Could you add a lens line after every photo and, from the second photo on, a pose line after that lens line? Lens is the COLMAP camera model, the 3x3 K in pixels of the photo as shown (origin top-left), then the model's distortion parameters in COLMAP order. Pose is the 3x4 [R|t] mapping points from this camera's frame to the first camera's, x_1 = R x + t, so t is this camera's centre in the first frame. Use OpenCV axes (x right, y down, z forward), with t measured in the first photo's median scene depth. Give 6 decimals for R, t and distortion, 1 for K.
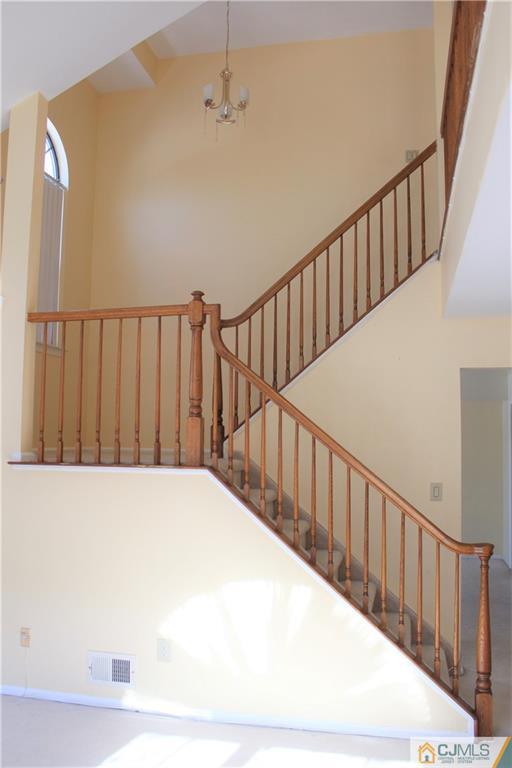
lens RADIAL K [[632.1, 0, 256.0], [0, 632.1, 384.0], [0, 0, 1]] dist [-0.161744, 0.134311]
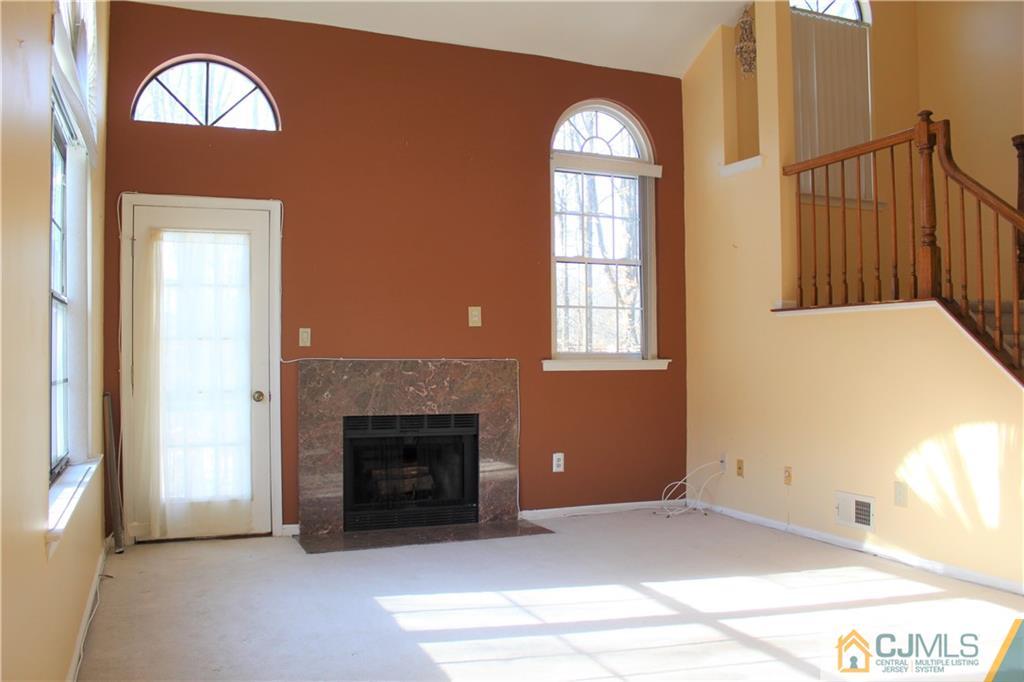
lens RADIAL K [[842.8, 0, 512.0], [0, 842.8, 341.0], [0, 0, 1]] dist [-0.161744, 0.134311]
pose [[0.582328, -0.020194, -0.812703, 0.513998], [0.062248, 0.997864, 0.019808, 0.128261], [0.810567, -0.062124, 0.582341, -0.204214]]
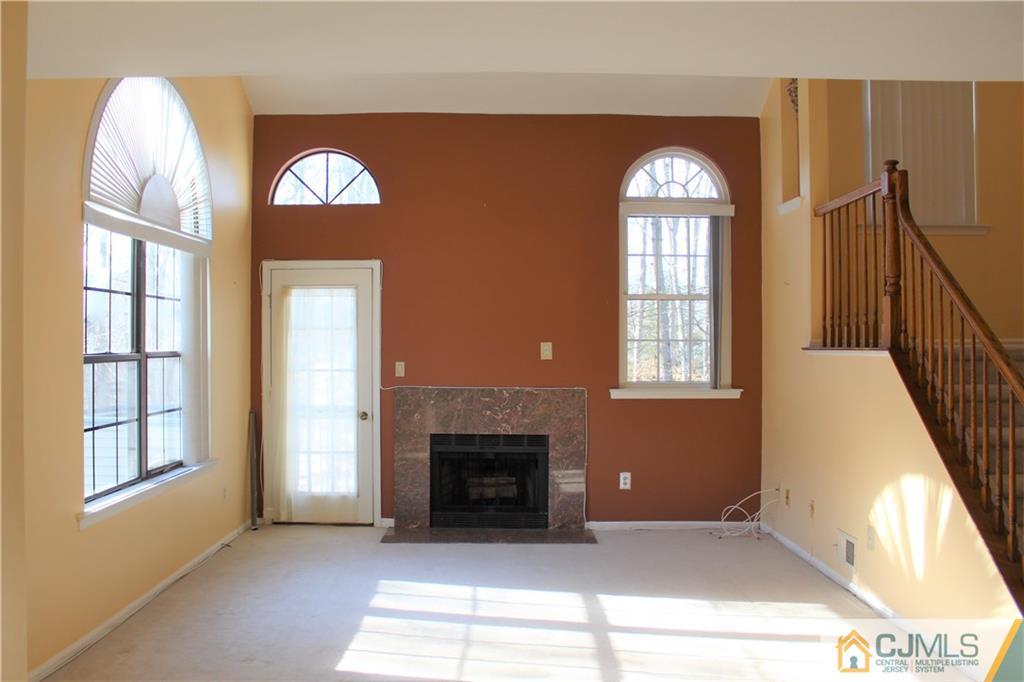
lens RADIAL K [[842.8, 0, 512.0], [0, 842.8, 341.0], [0, 0, 1]] dist [-0.161744, 0.134311]
pose [[0.229598, -0.010275, -0.973231, 0.941944], [0.066180, 0.997795, 0.005078, 0.074828], [0.971033, -0.065575, 0.229772, 0.165543]]
